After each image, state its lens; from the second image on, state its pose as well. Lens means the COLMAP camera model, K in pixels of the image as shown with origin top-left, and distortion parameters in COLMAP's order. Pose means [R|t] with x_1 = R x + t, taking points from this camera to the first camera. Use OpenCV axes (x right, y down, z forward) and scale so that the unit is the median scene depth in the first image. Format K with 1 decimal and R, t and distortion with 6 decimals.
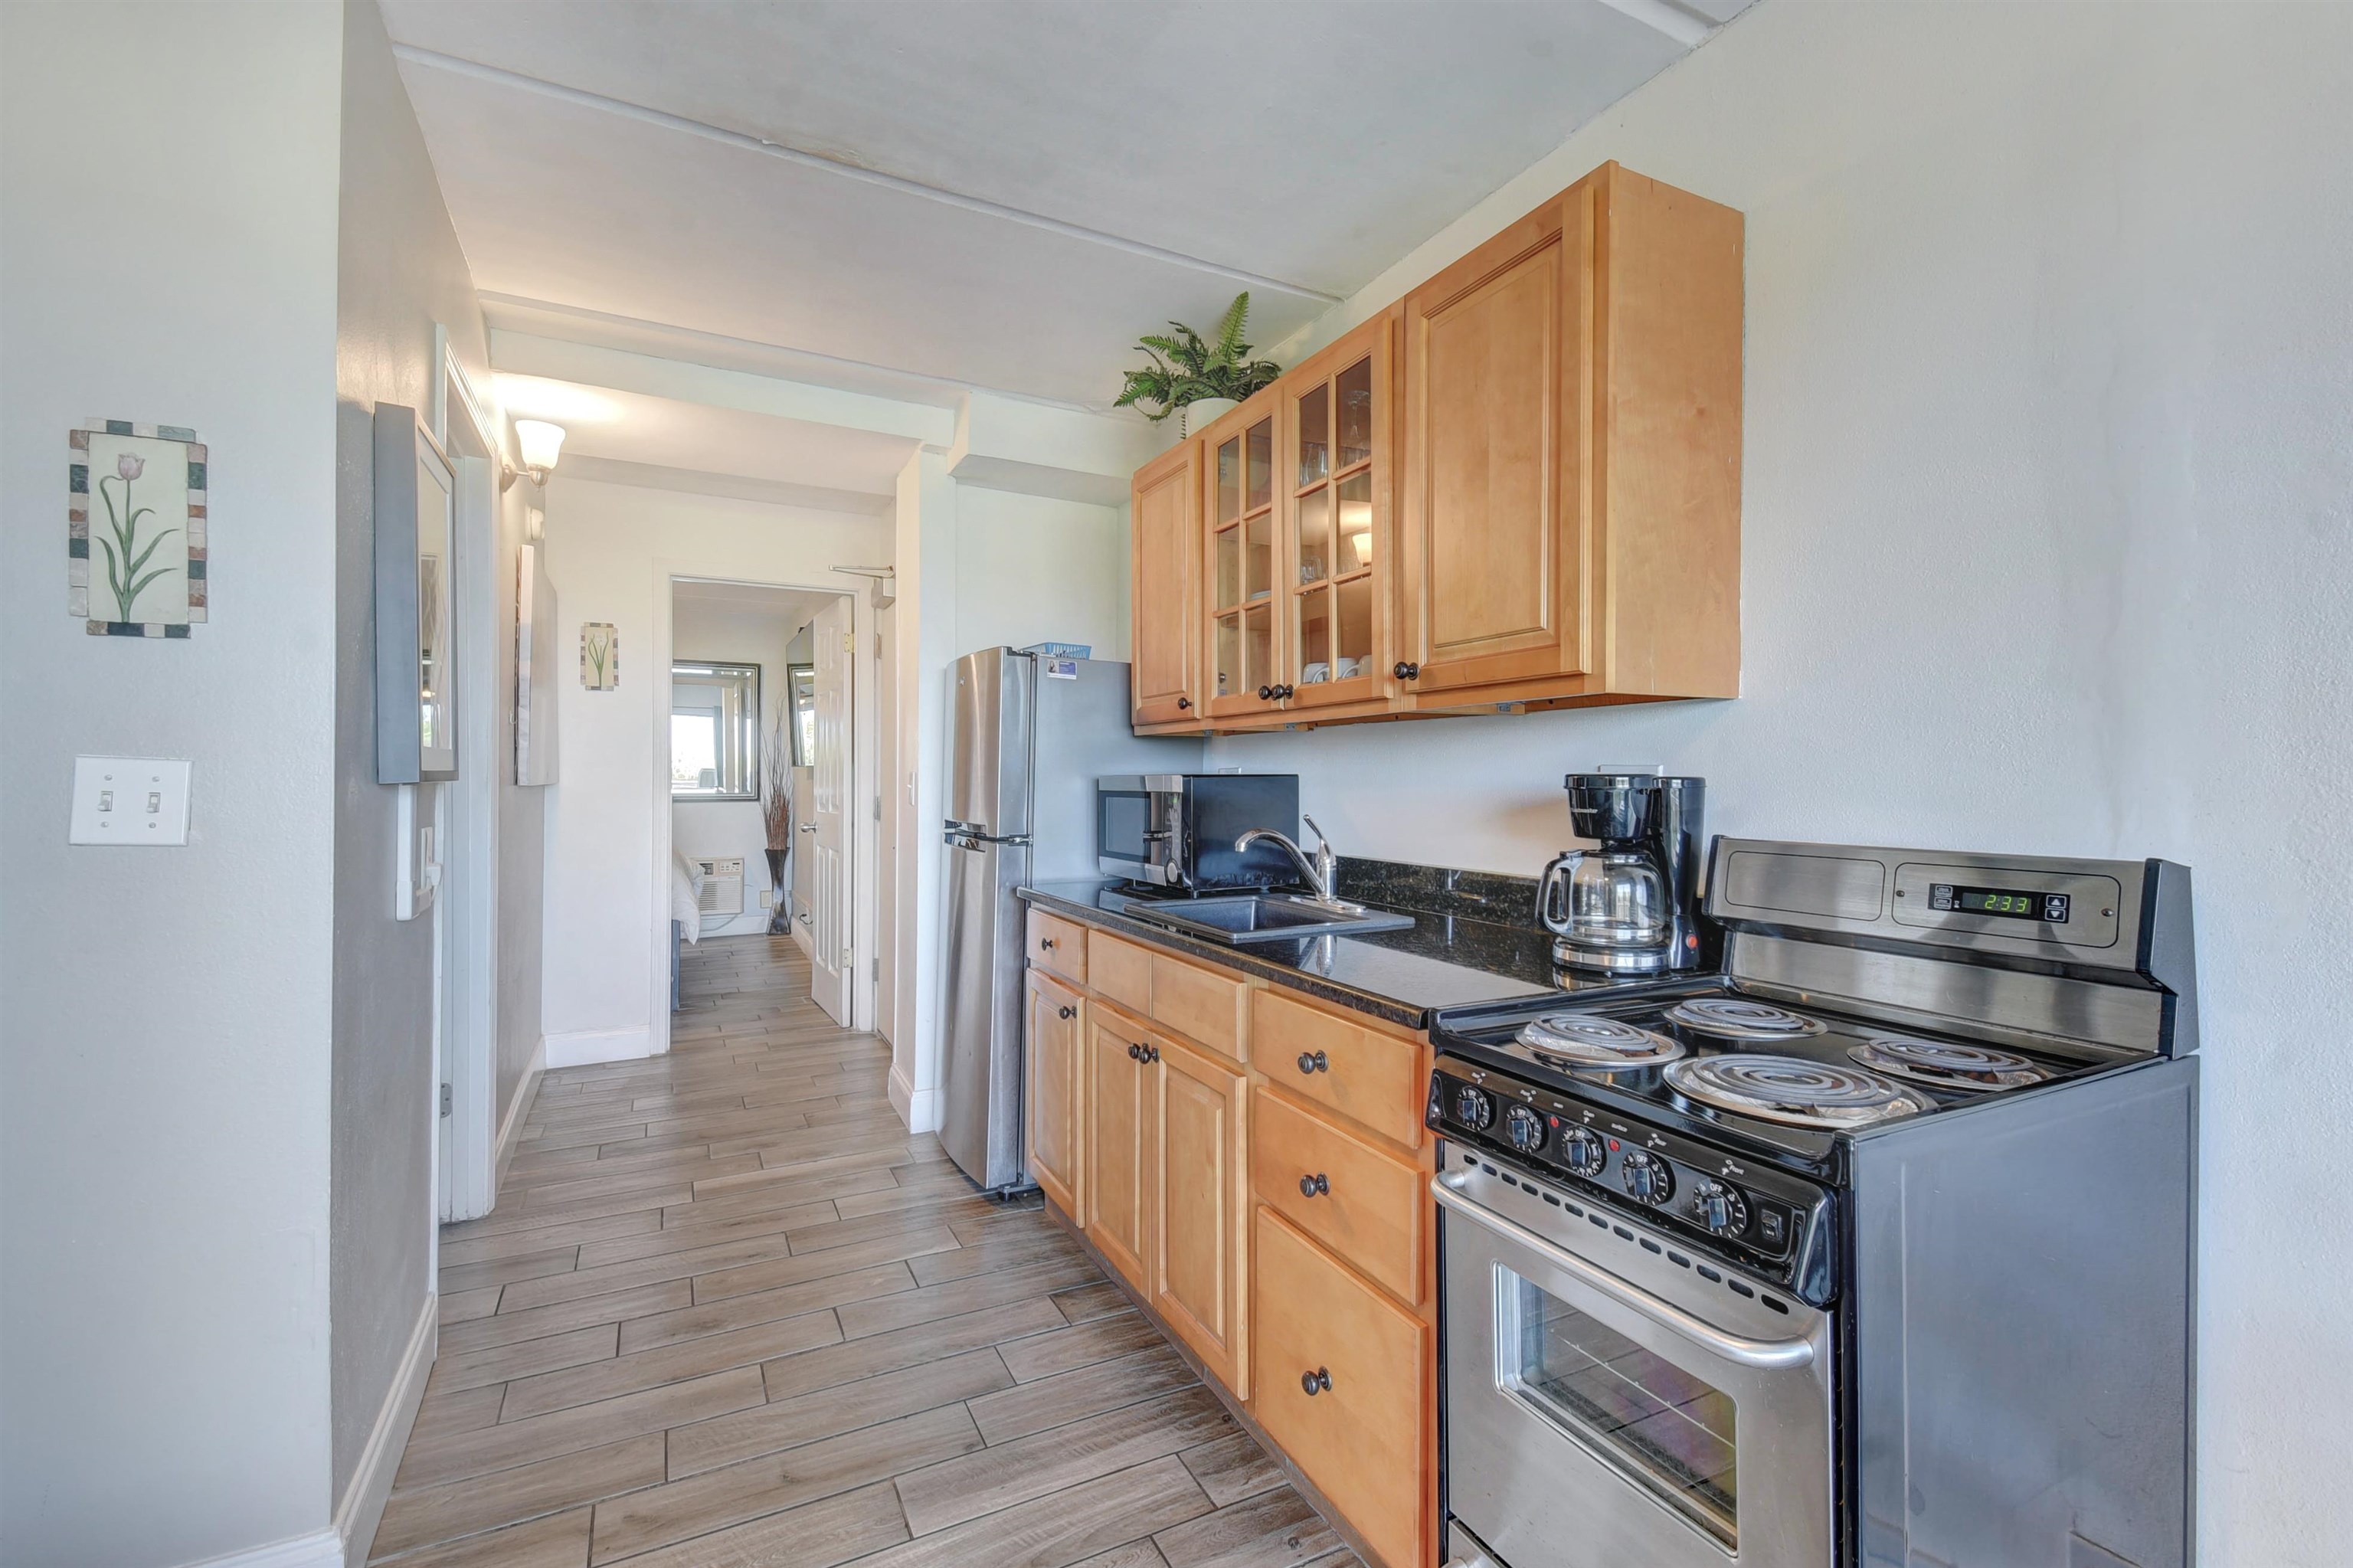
lens RADIAL K [[1038.0, 0, 1187.2], [0, 1038.0, 775.5], [0, 0, 1]] dist [0.057995, -0.029882]
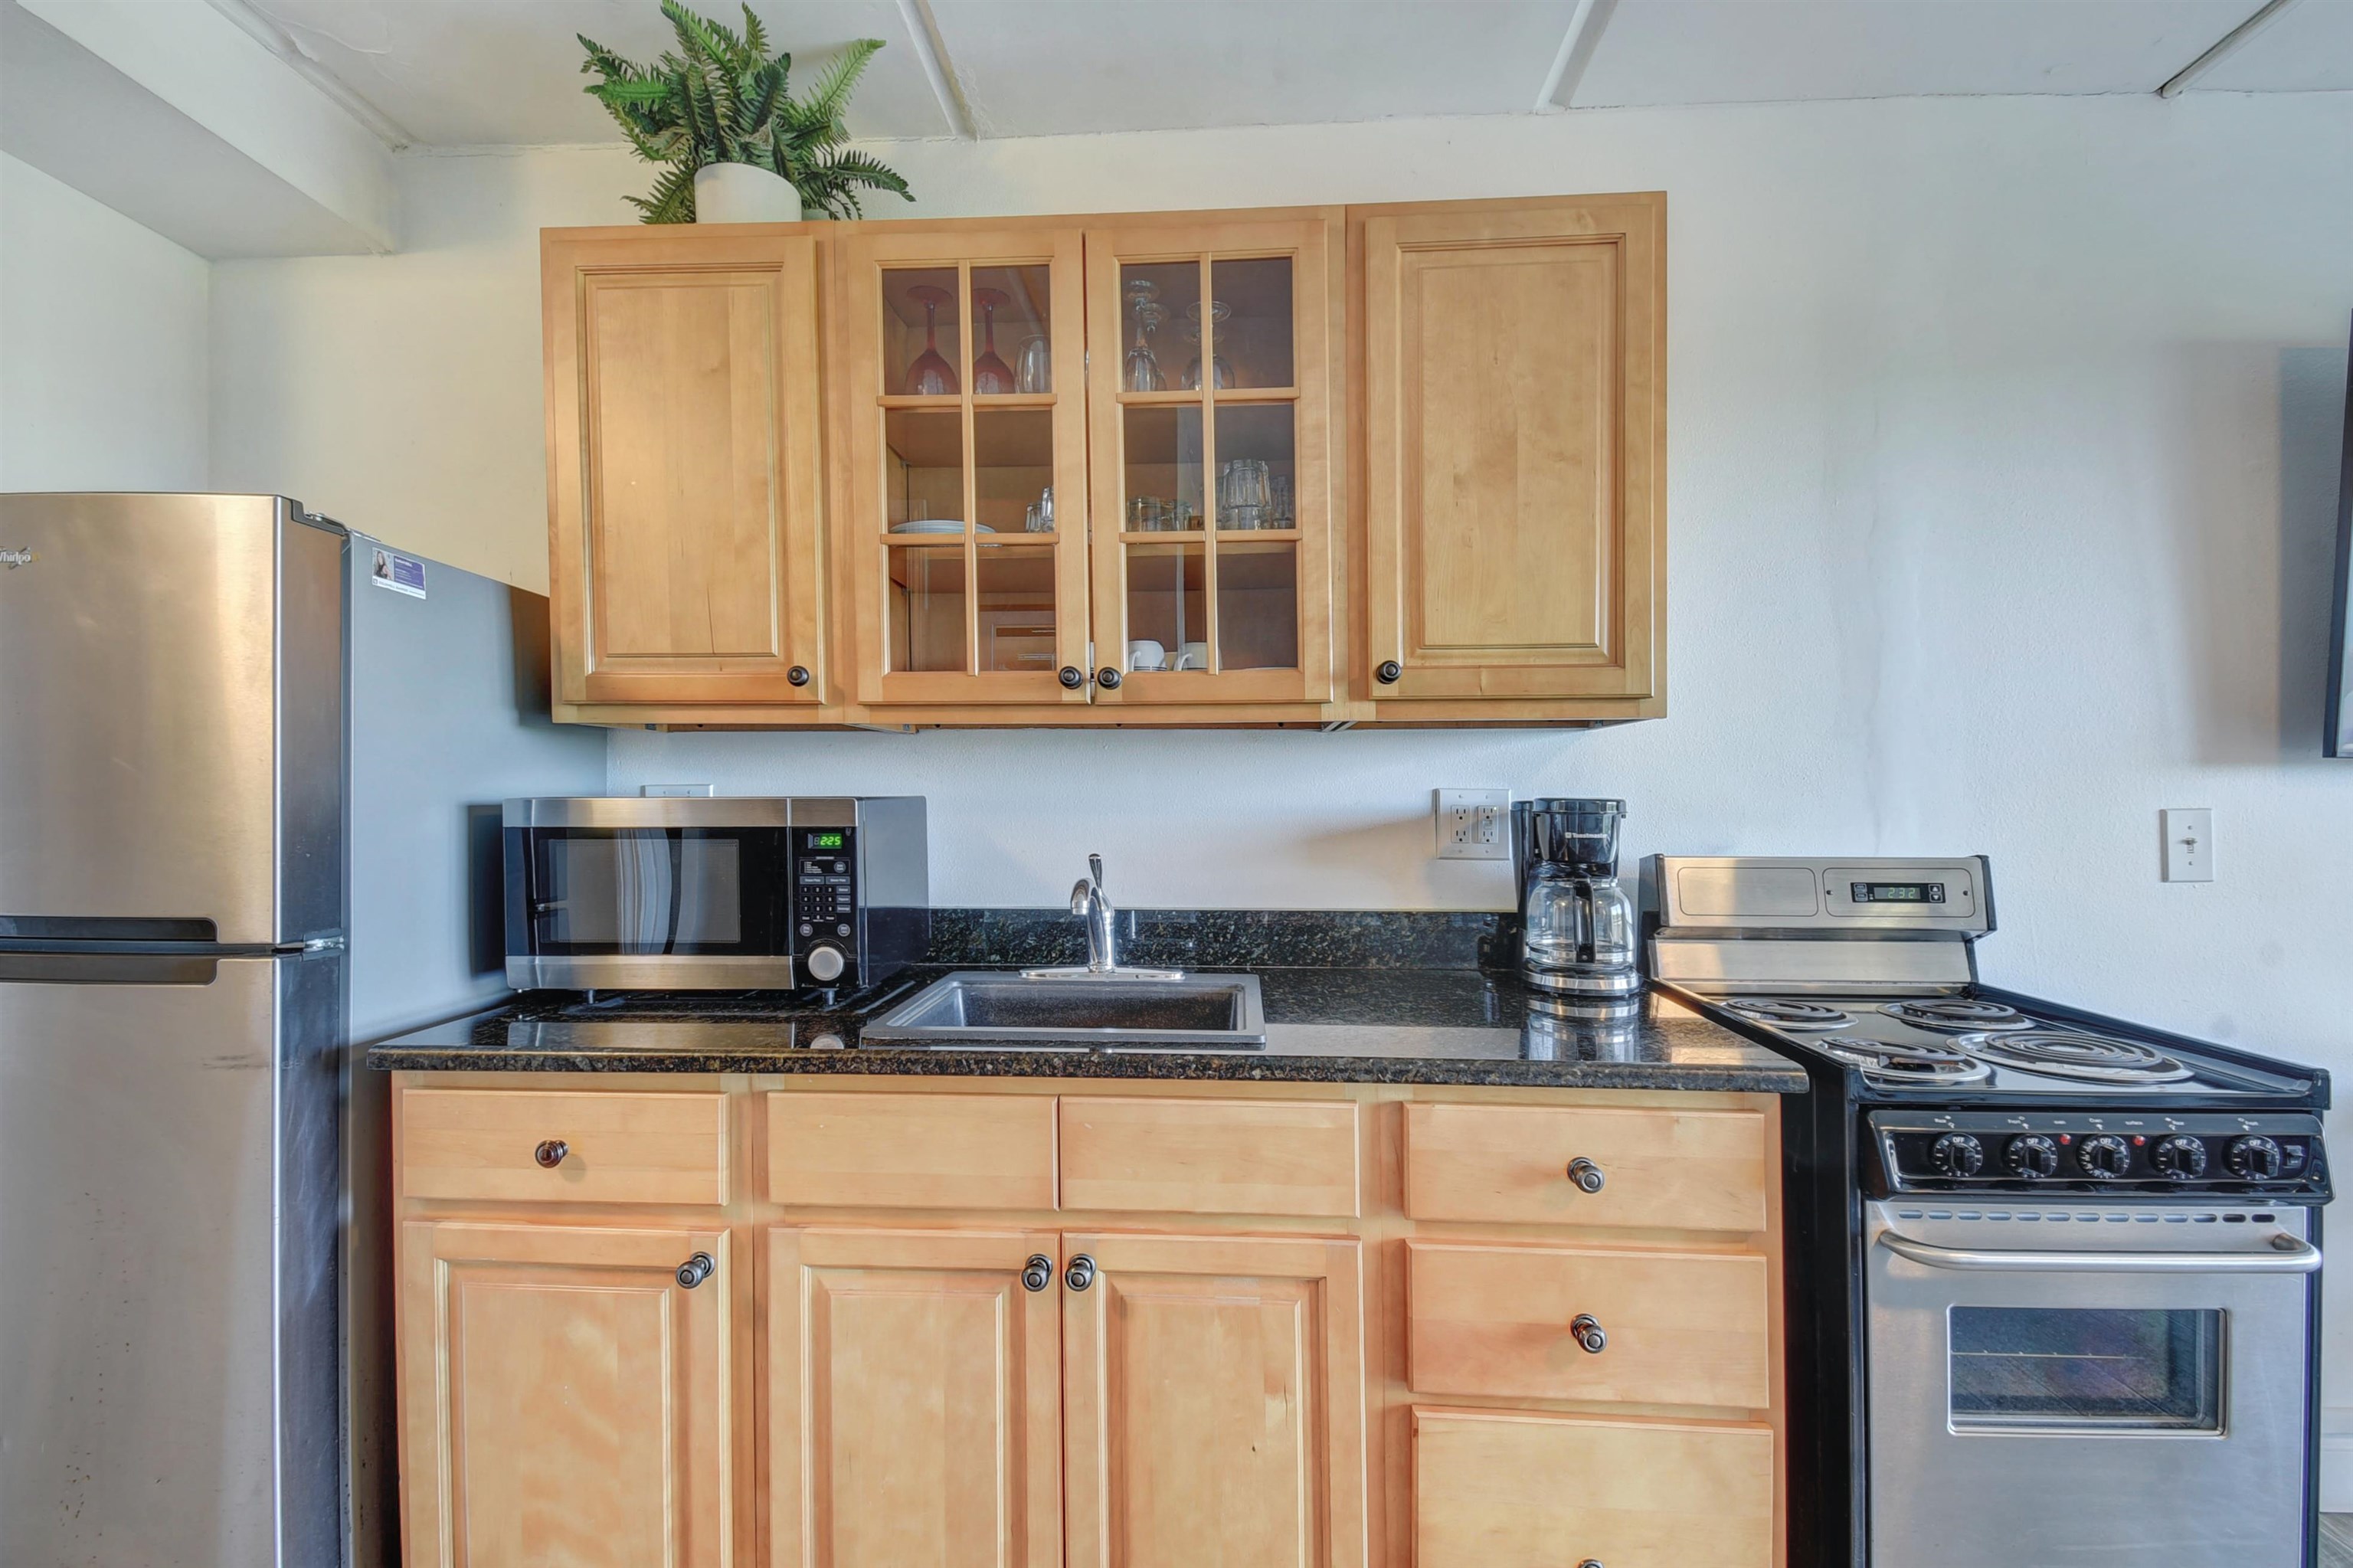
lens RADIAL K [[1022.8, 0, 1173.5], [0, 1022.8, 814.0], [0, 0, 1]] dist [0.016331, -0.000290]
pose [[0.503699, -0.013299, 0.863777, -0.565564], [-0.002396, 0.999856, 0.016791, -0.002208], [-0.863876, -0.010527, 0.503594, 0.736596]]
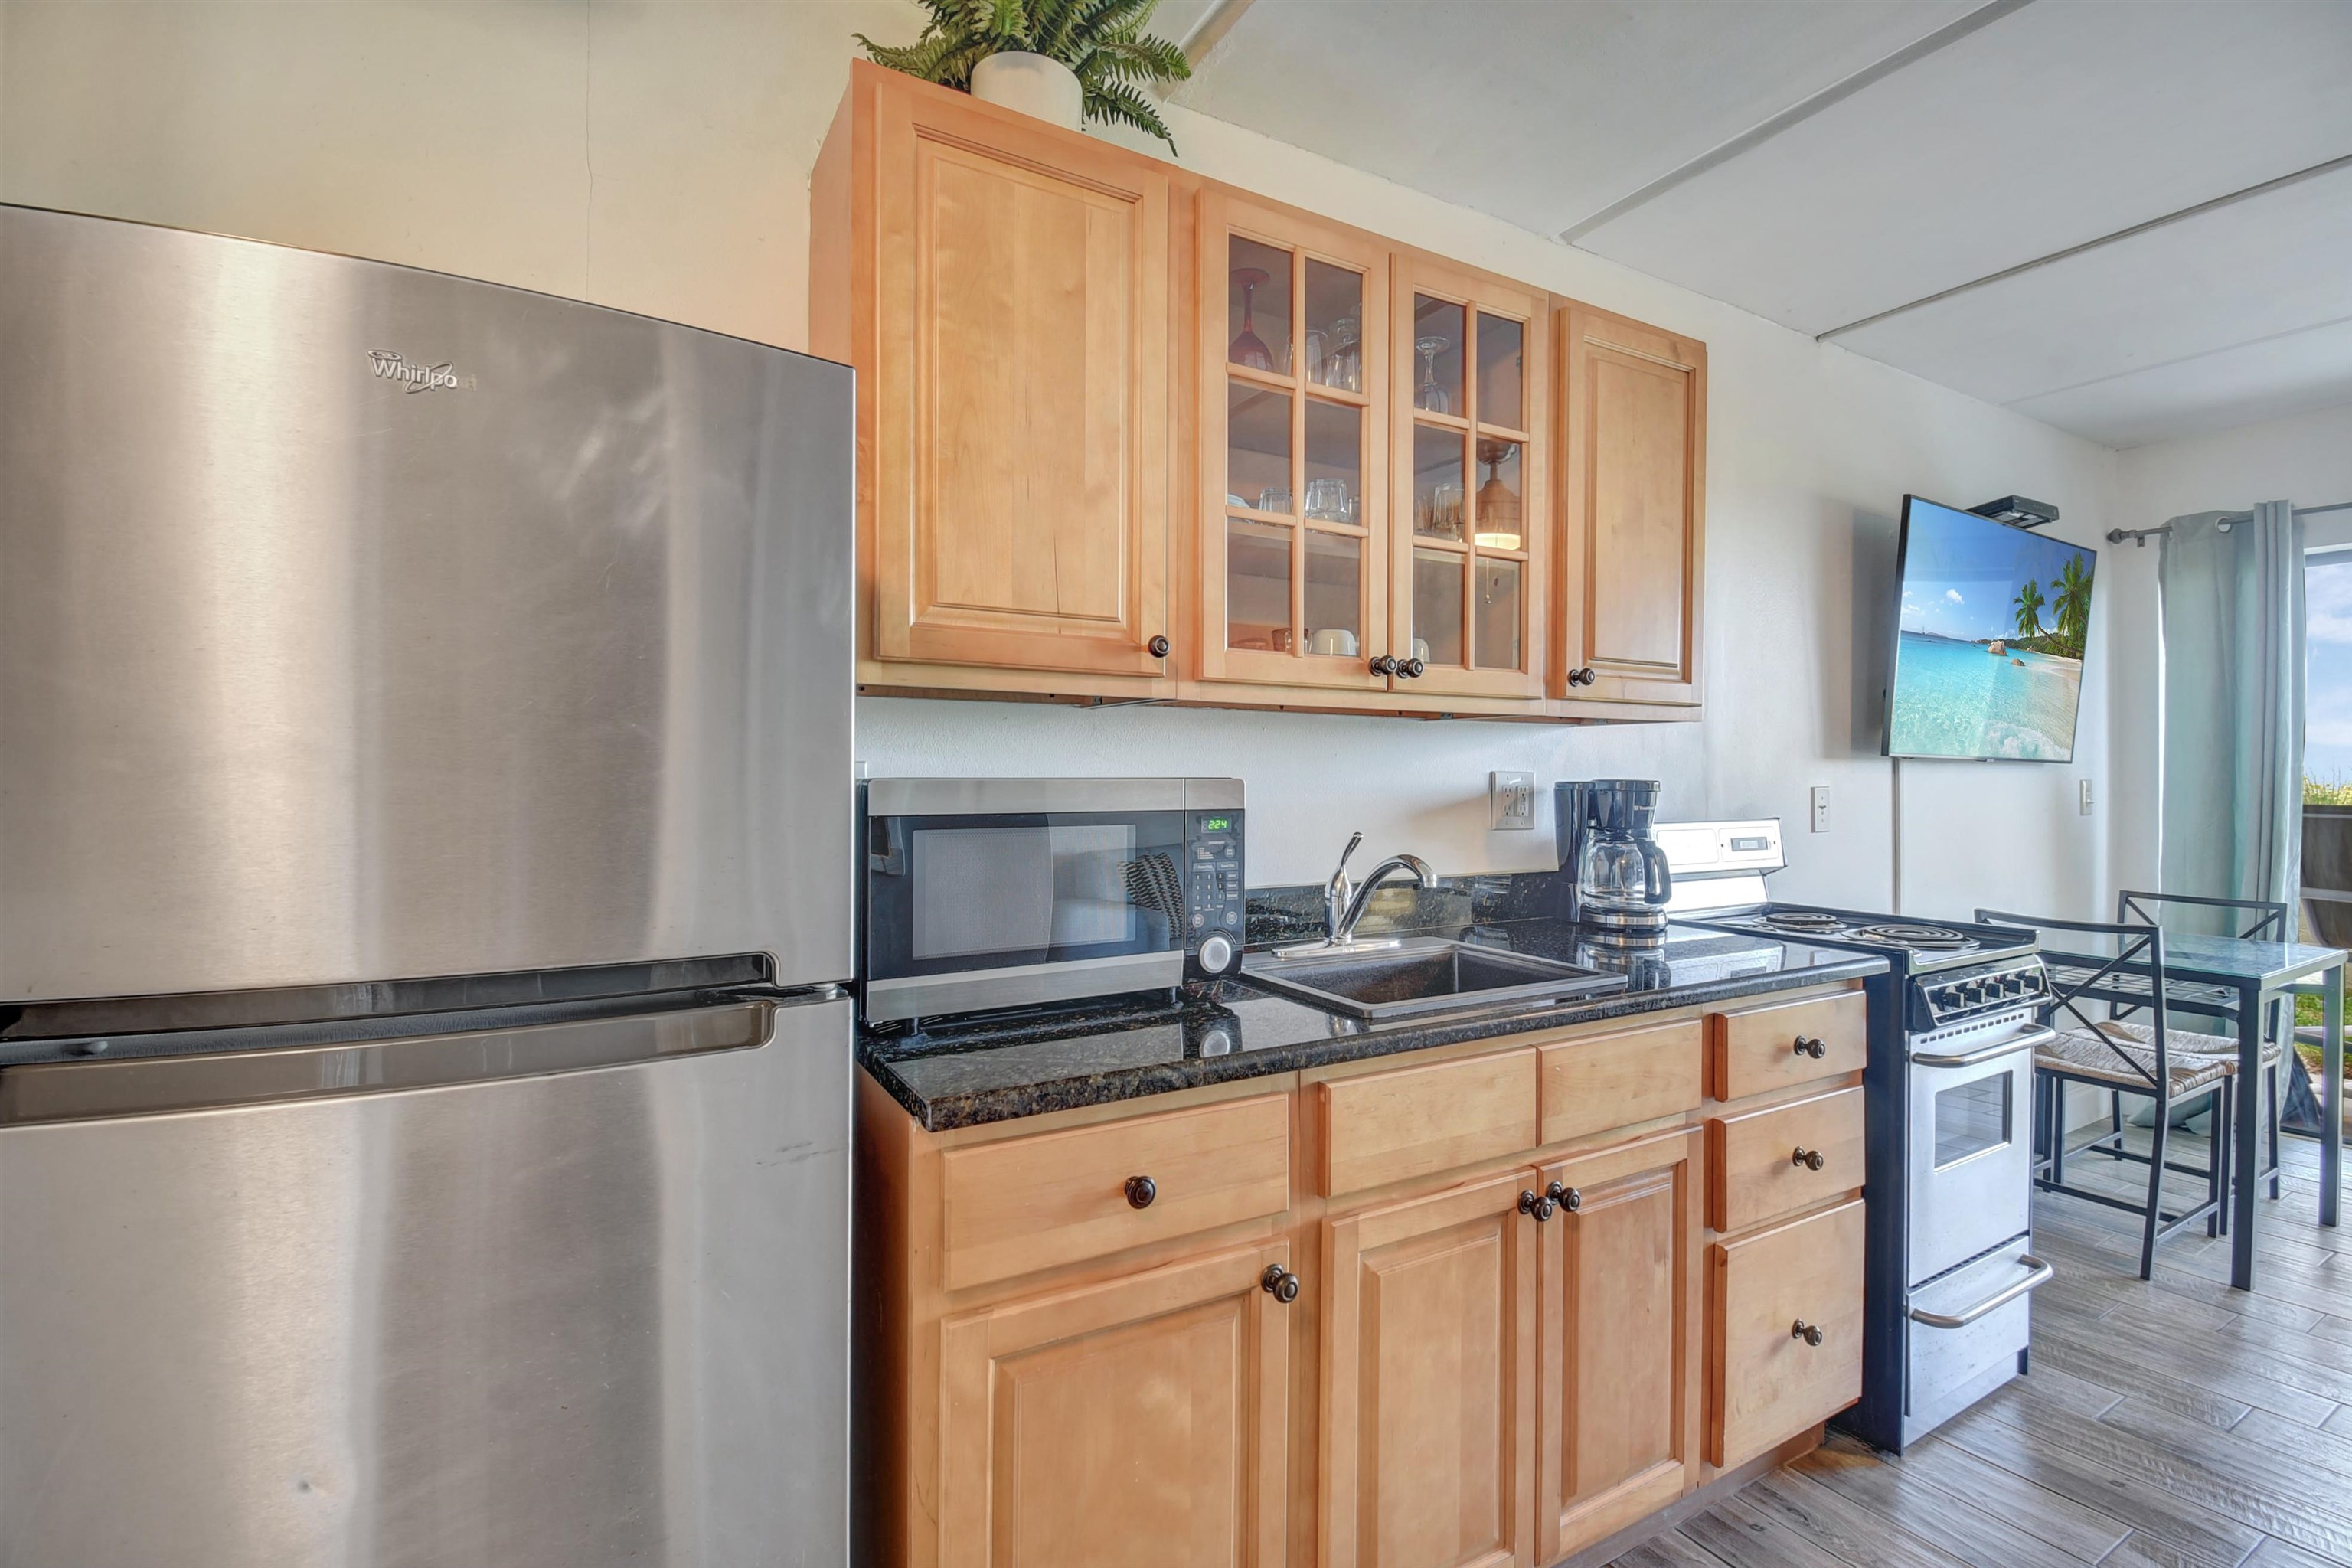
lens RADIAL K [[1063.4, 0, 1176.0], [0, 1063.4, 784.0], [0, 0, 1]] dist [0.000724, -0.000003]
pose [[-0.058078, -0.005039, 0.998299, -0.787234], [-0.003794, 0.999981, 0.004826, -0.000703], [-0.998305, -0.003507, -0.058096, 1.436562]]
